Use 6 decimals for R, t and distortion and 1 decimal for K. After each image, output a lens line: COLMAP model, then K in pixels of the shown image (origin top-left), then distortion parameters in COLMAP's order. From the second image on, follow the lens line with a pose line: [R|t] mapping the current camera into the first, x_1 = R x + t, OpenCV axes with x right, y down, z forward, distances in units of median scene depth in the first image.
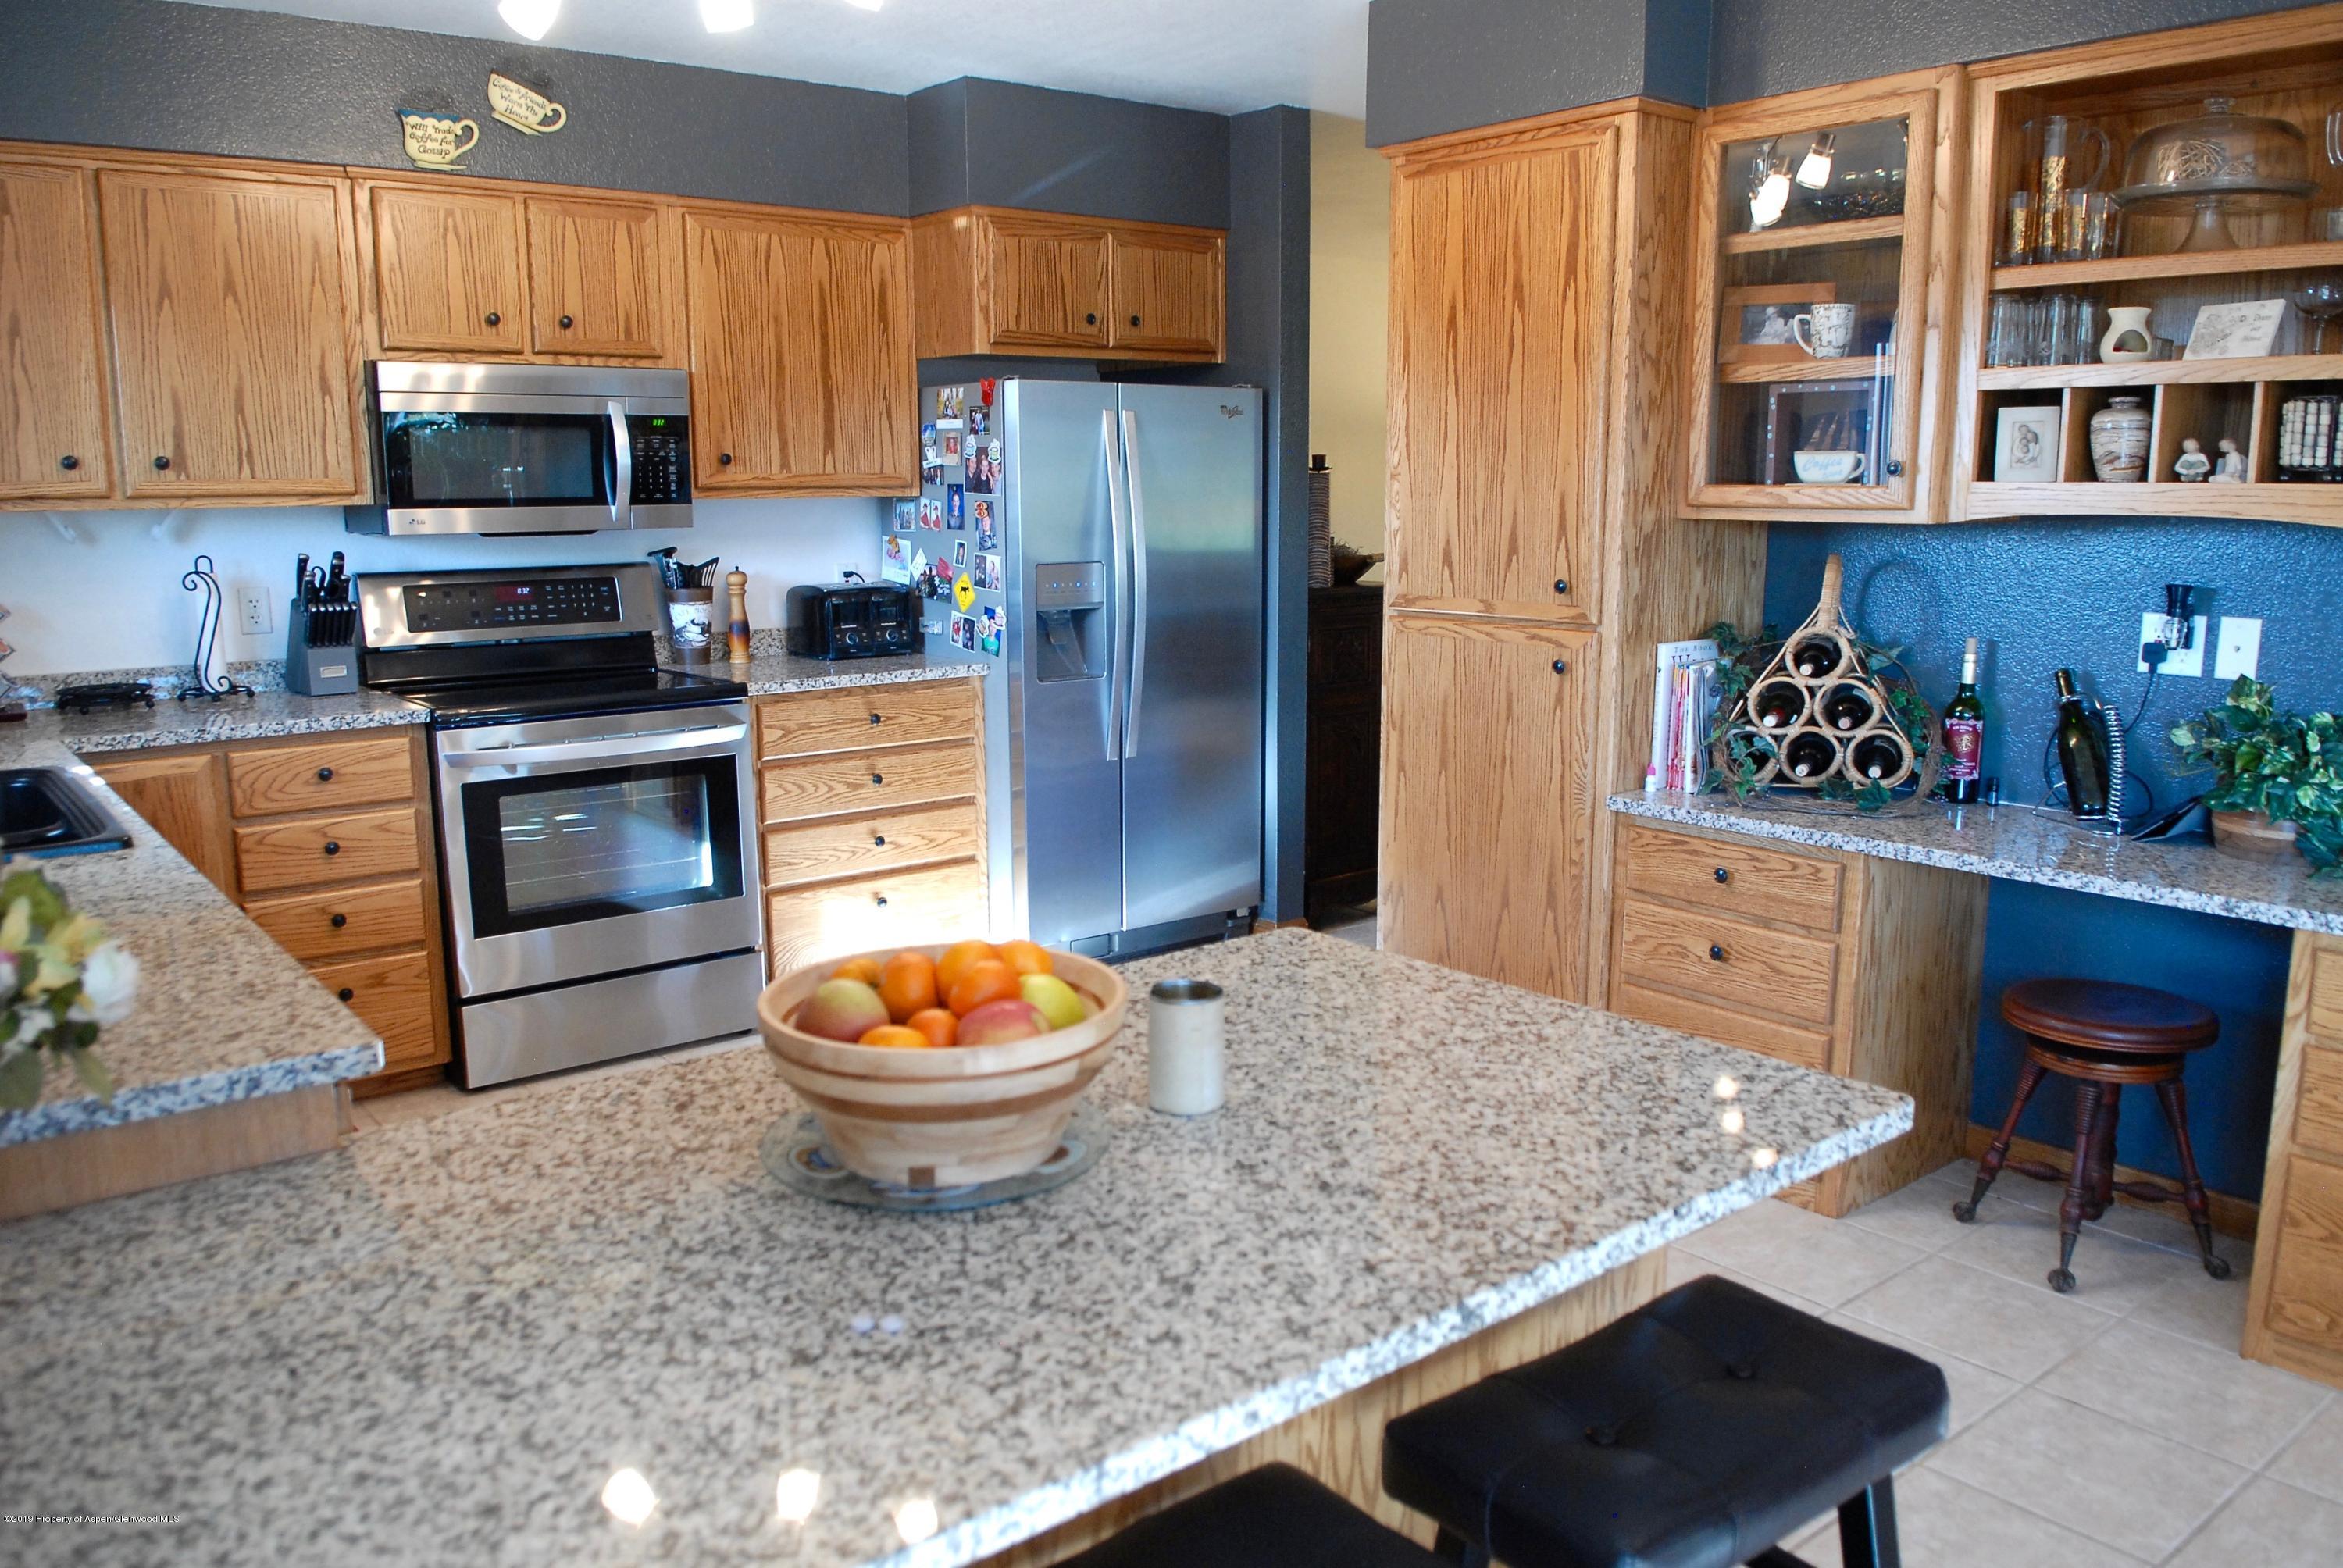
lens RADIAL K [[1748.3, 0, 1167.6], [0, 1748.3, 792.9], [0, 0, 1]] dist [-0.020691, -0.042116]
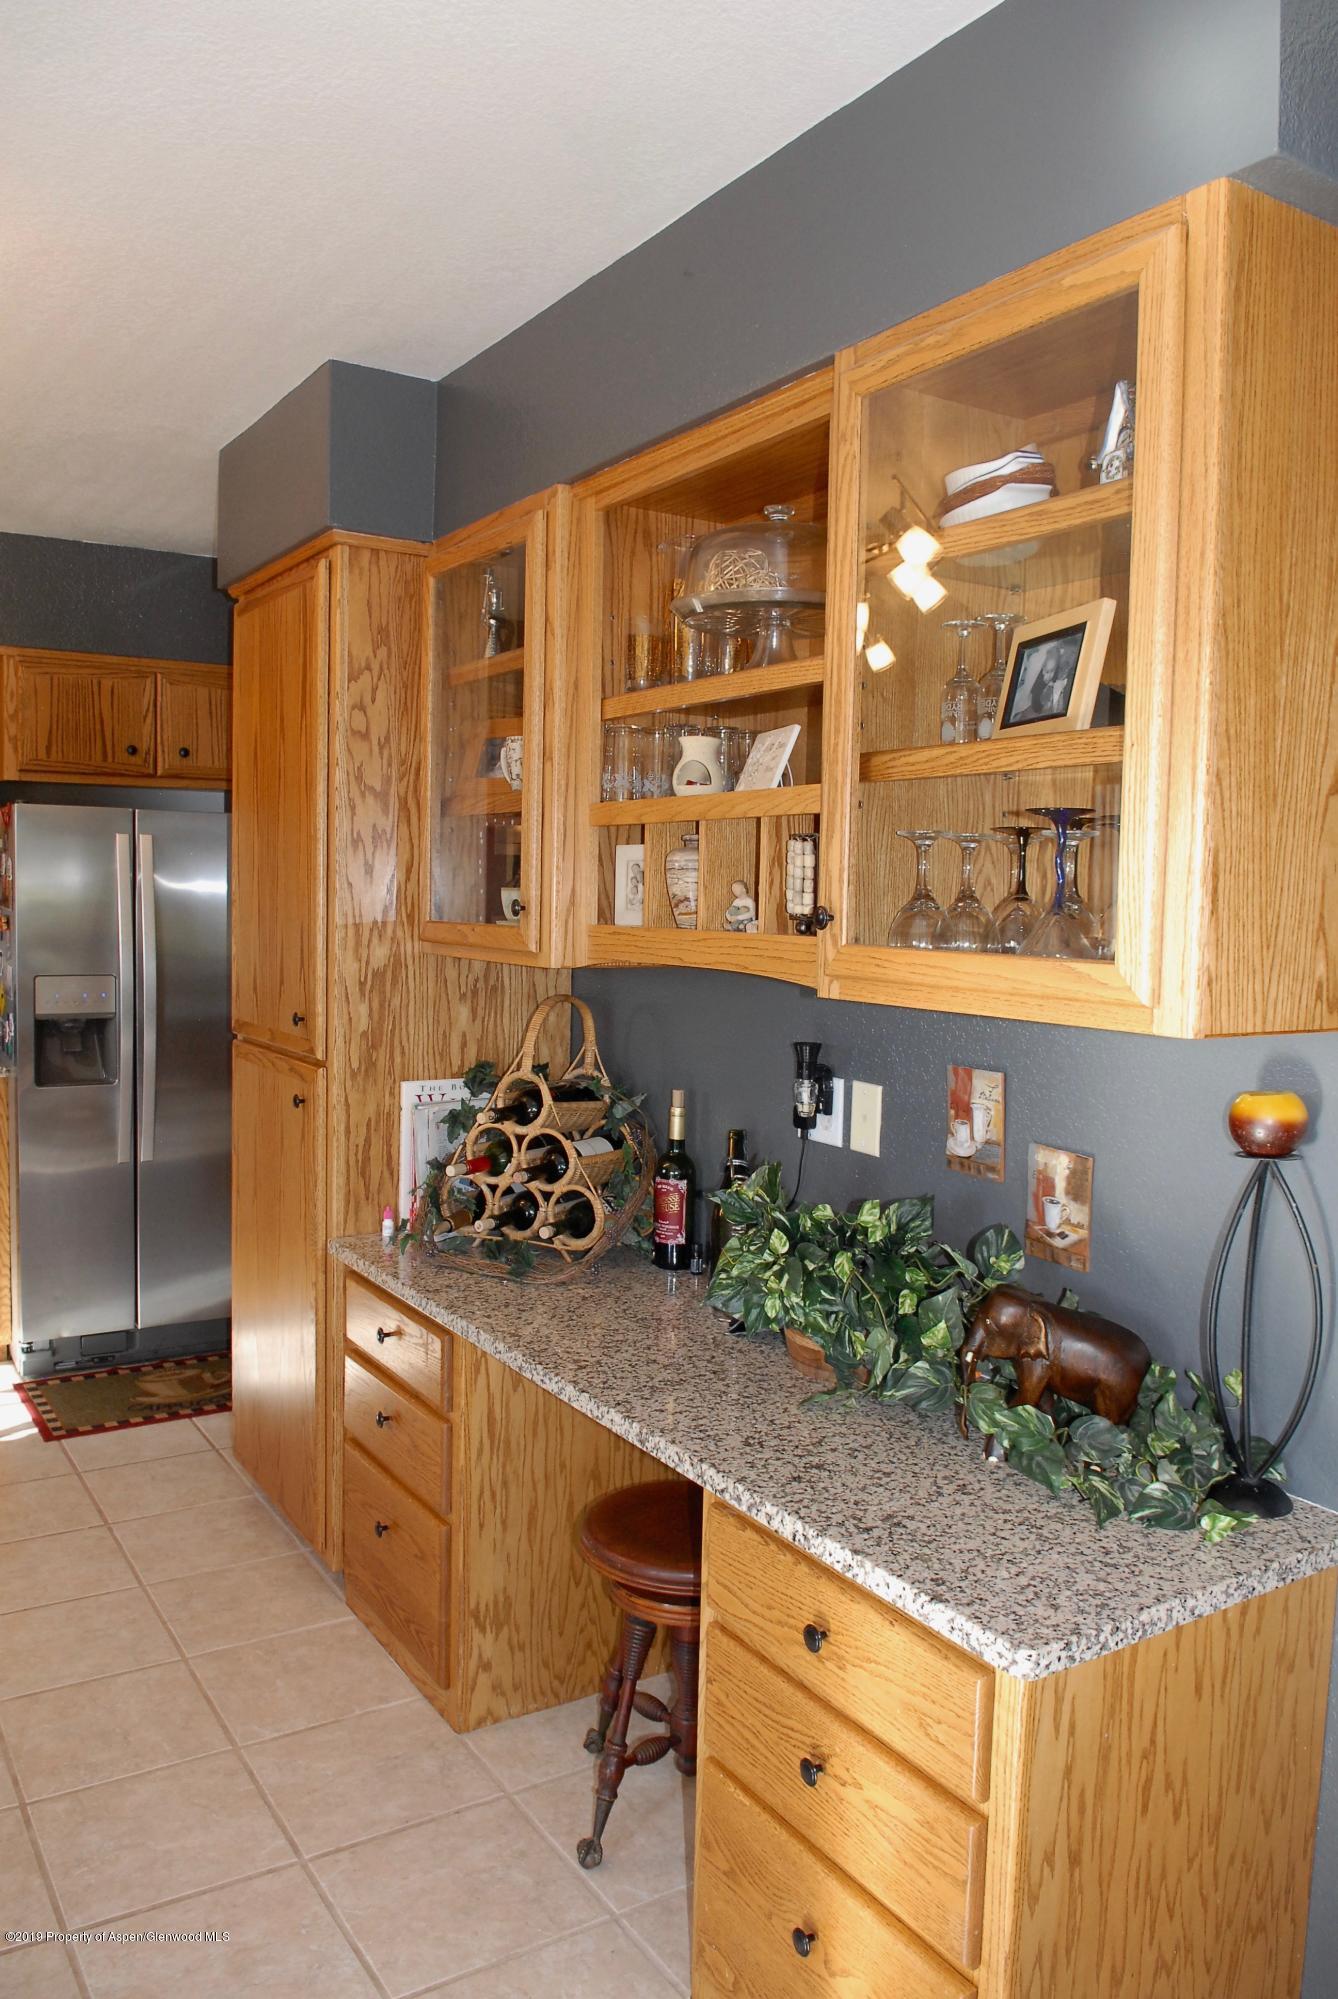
lens RADIAL K [[1491.7, 0, 664.9], [0, 1491.7, 991.8], [0, 0, 1]] dist [-0.020691, -0.042116]
pose [[0.993277, 0.032563, -0.111089, 0.468257], [-0.044733, 0.993047, -0.108887, -0.046899], [0.106770, 0.113125, 0.987827, 0.178932]]
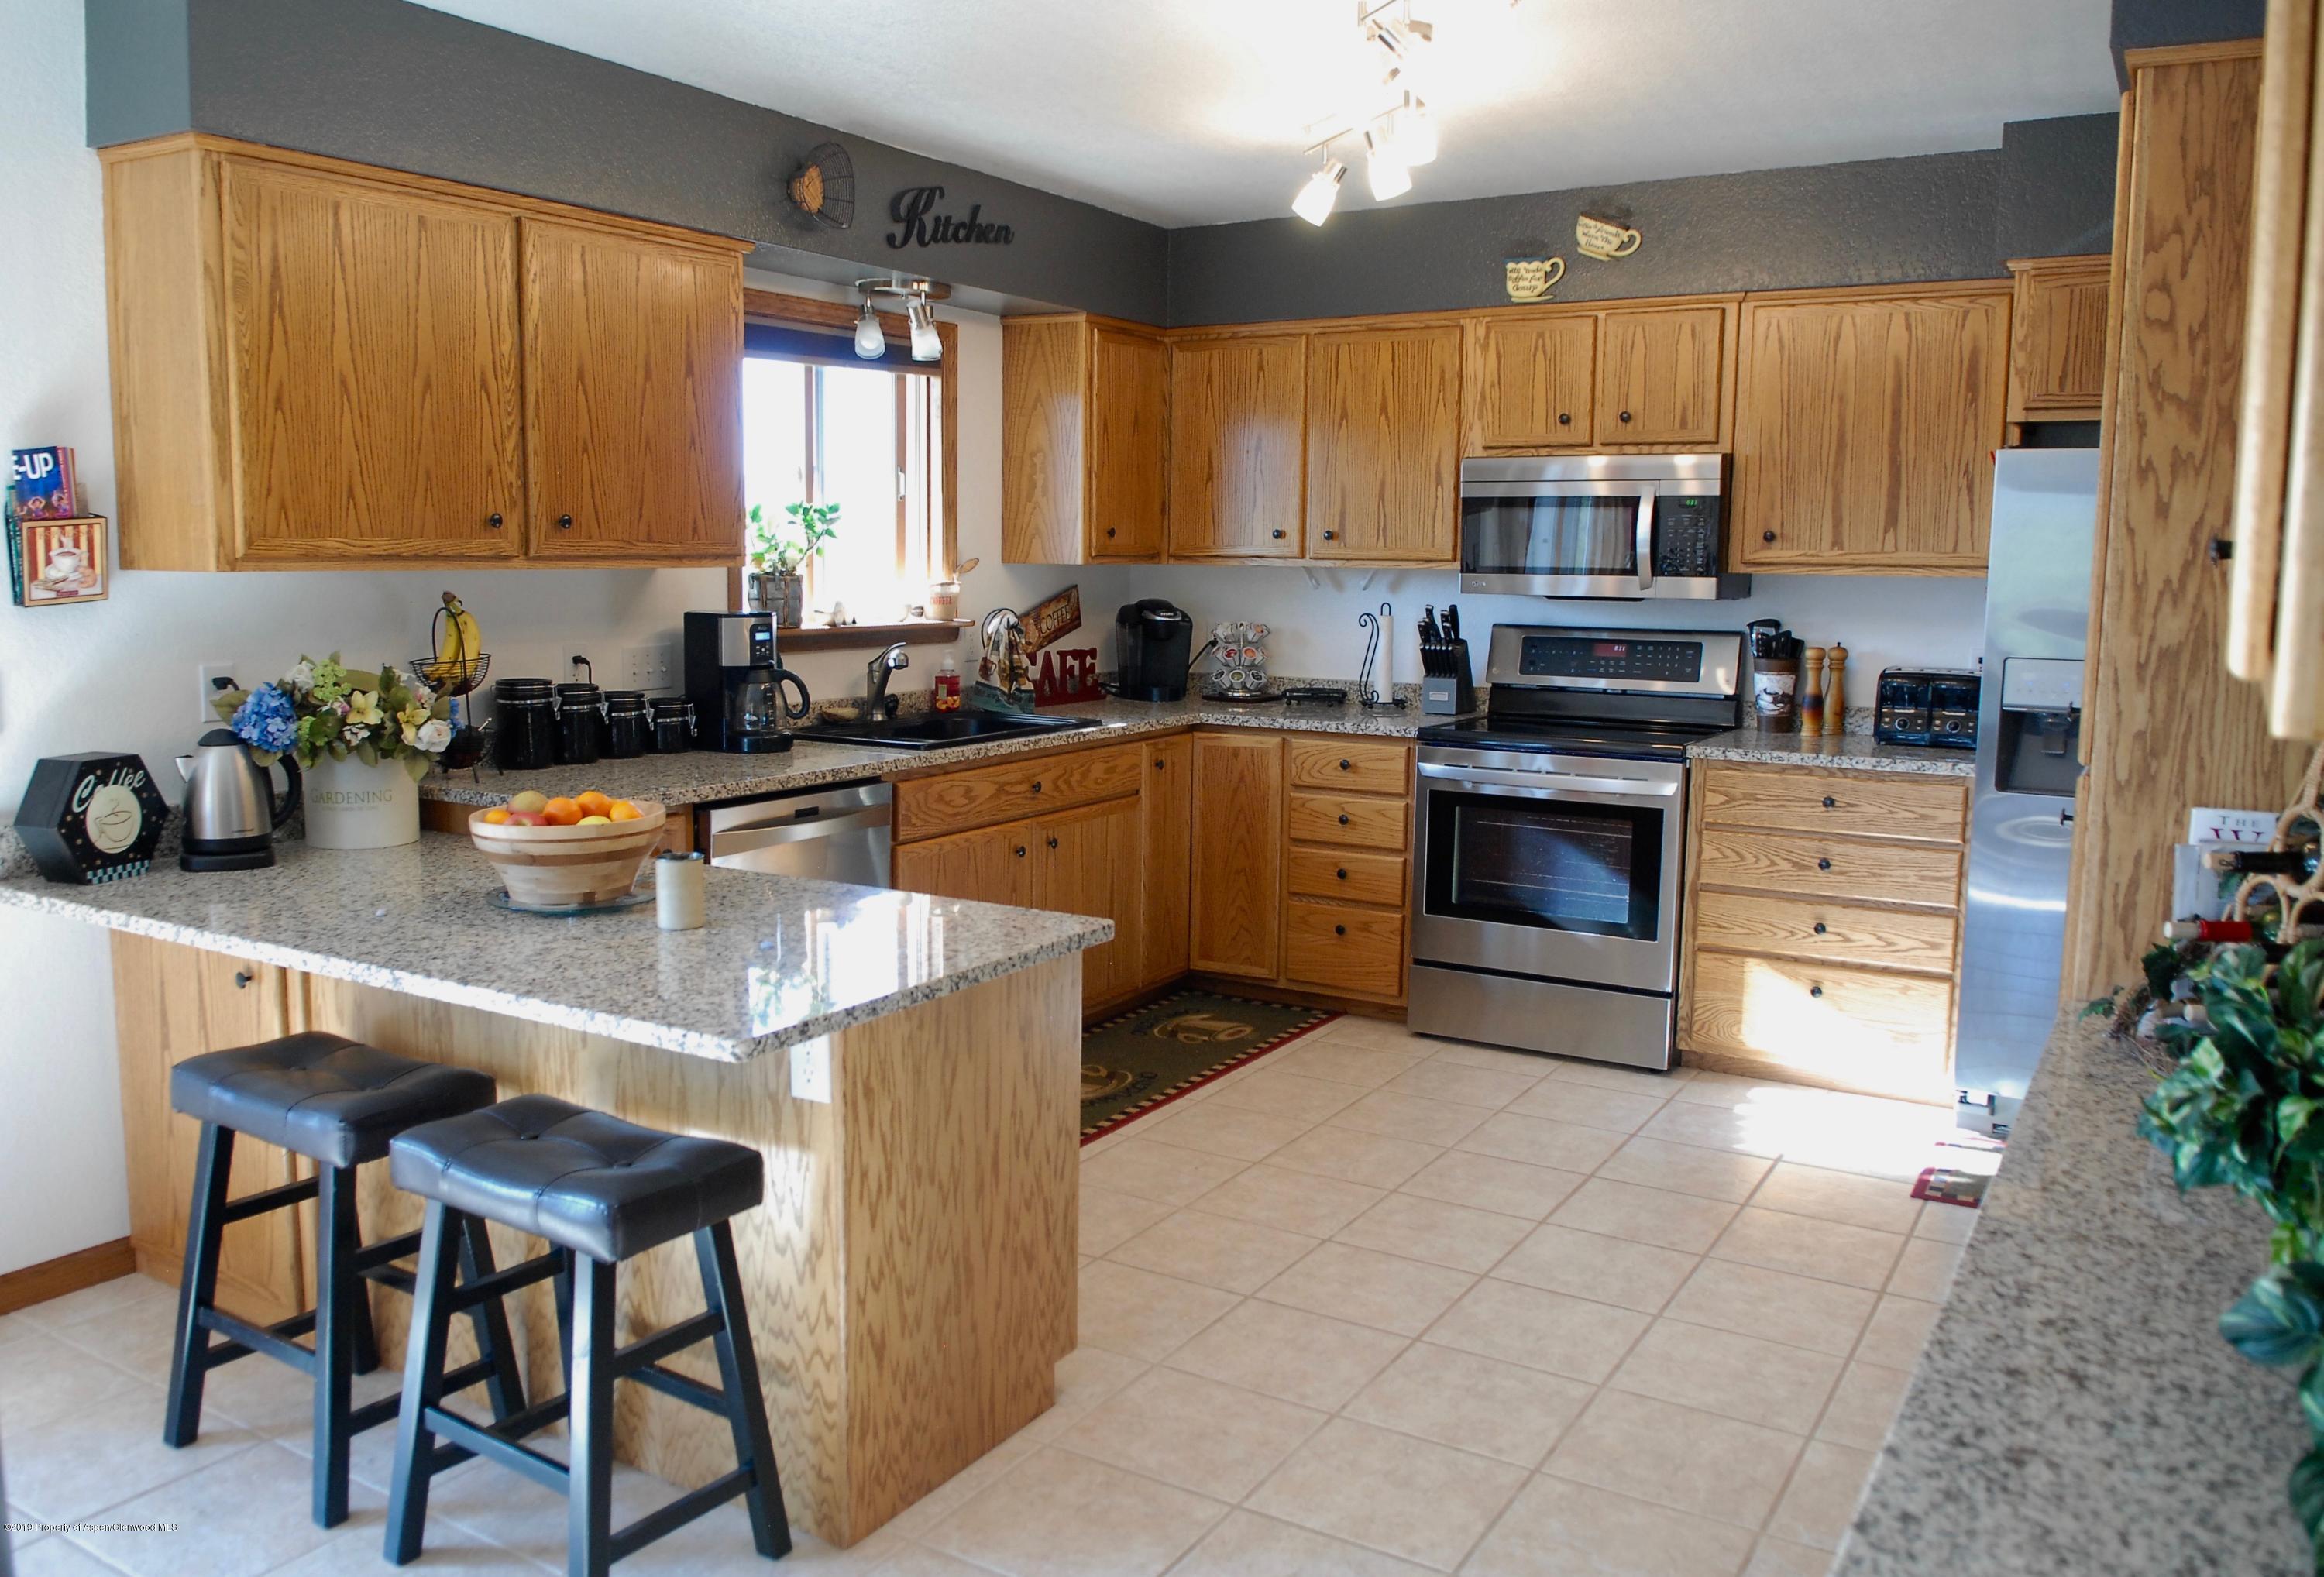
lens RADIAL K [[1795.7, 0, 1108.4], [0, 1795.7, 784.1], [0, 0, 1]] dist [-0.030379, -0.026616]
pose [[0.329361, 0.131114, -0.935056, 0.720188], [-0.177395, 0.981269, 0.075109, -0.064109], [0.927390, 0.141136, 0.346451, 0.324844]]
